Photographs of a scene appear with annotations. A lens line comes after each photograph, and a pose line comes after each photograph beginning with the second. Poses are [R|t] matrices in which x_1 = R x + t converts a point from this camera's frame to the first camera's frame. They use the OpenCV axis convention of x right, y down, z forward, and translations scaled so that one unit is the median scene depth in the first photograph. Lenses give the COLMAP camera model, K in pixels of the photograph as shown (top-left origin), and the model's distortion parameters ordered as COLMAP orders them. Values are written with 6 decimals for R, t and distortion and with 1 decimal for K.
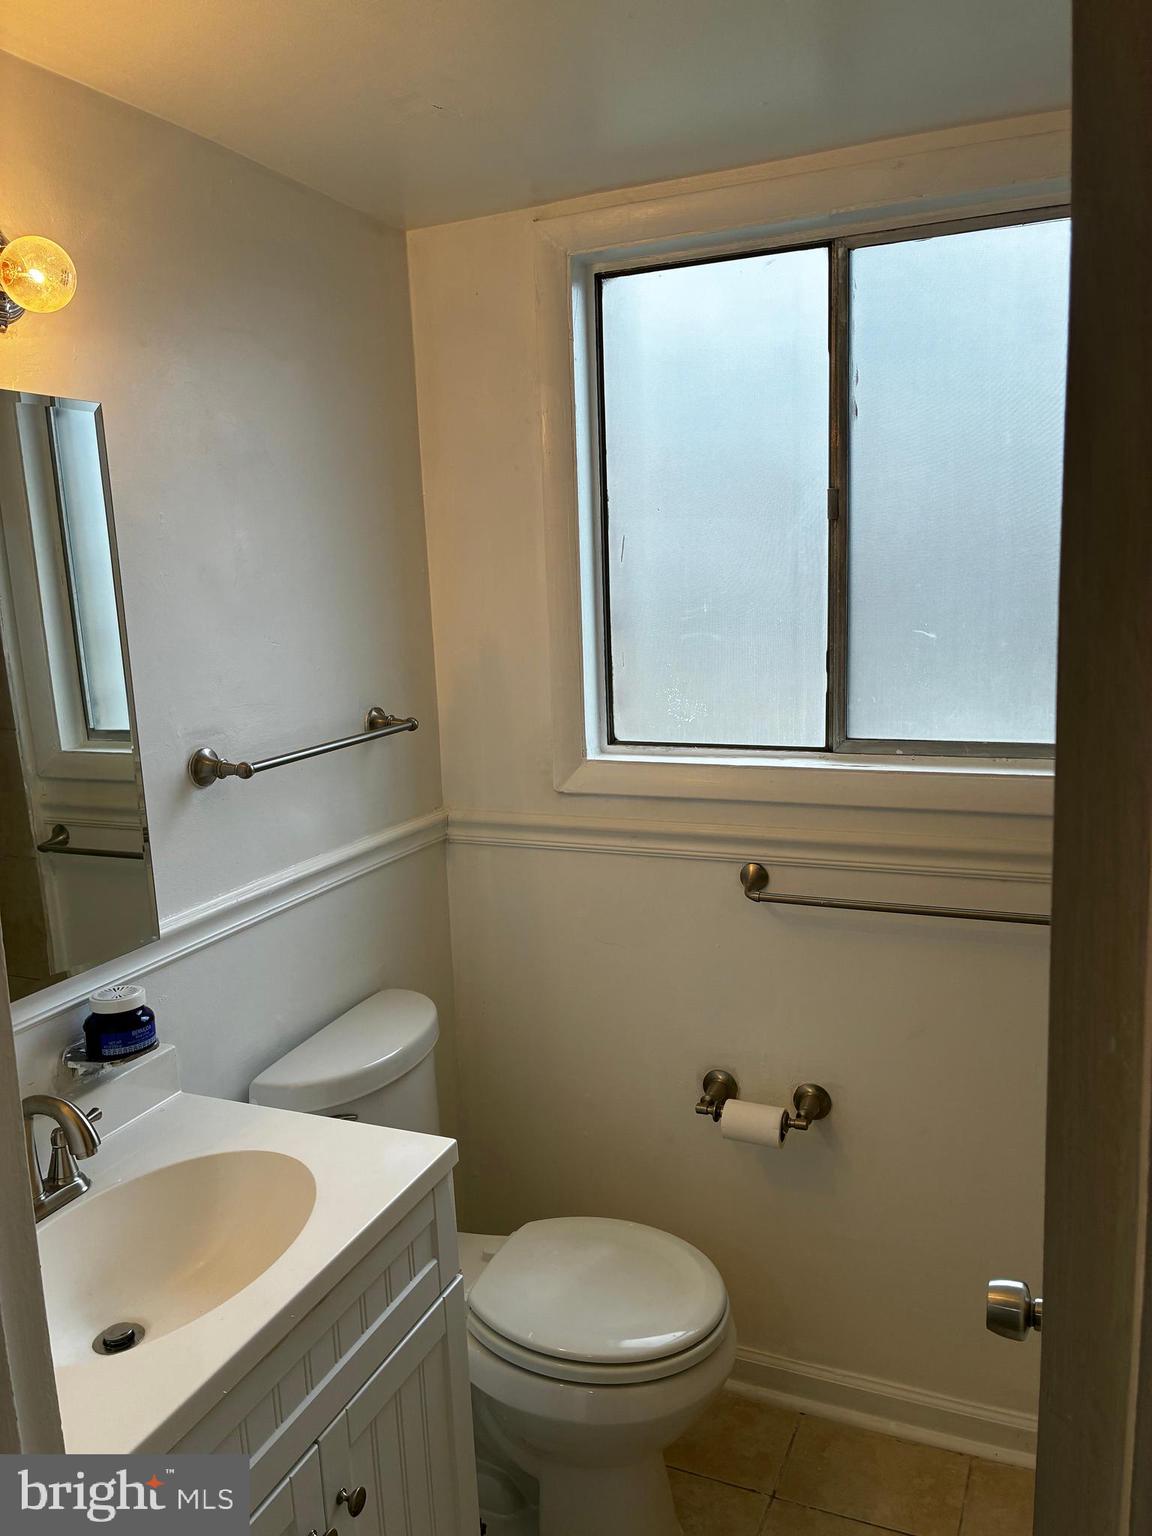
lens RADIAL K [[1179.9, 0, 565.8], [0, 1179.9, 758.9], [0, 0, 1]] dist [0.080837, -0.116978]
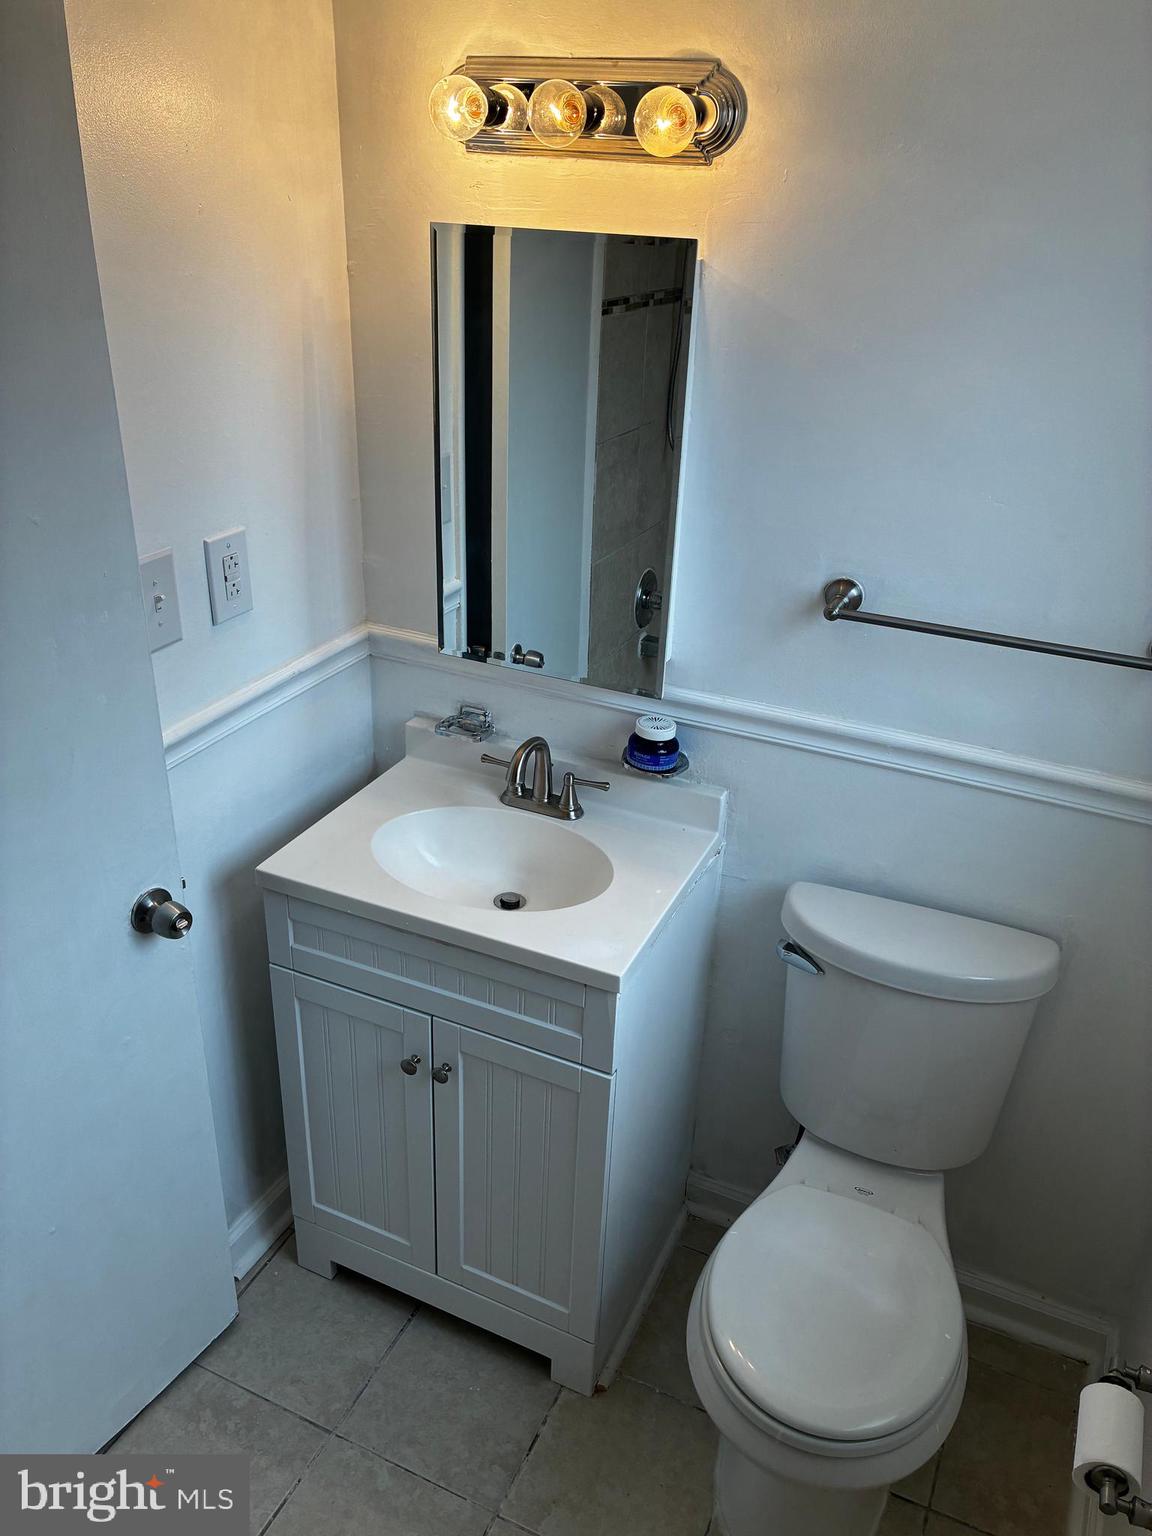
lens RADIAL K [[1179.9, 0, 565.8], [0, 1179.9, 758.9], [0, 0, 1]] dist [0.080837, -0.116978]
pose [[-0.023246, 0.474085, -0.880172, 0.672621], [-0.205433, 0.859356, 0.468299, -0.303436], [0.978395, 0.191702, 0.077416, 0.712641]]
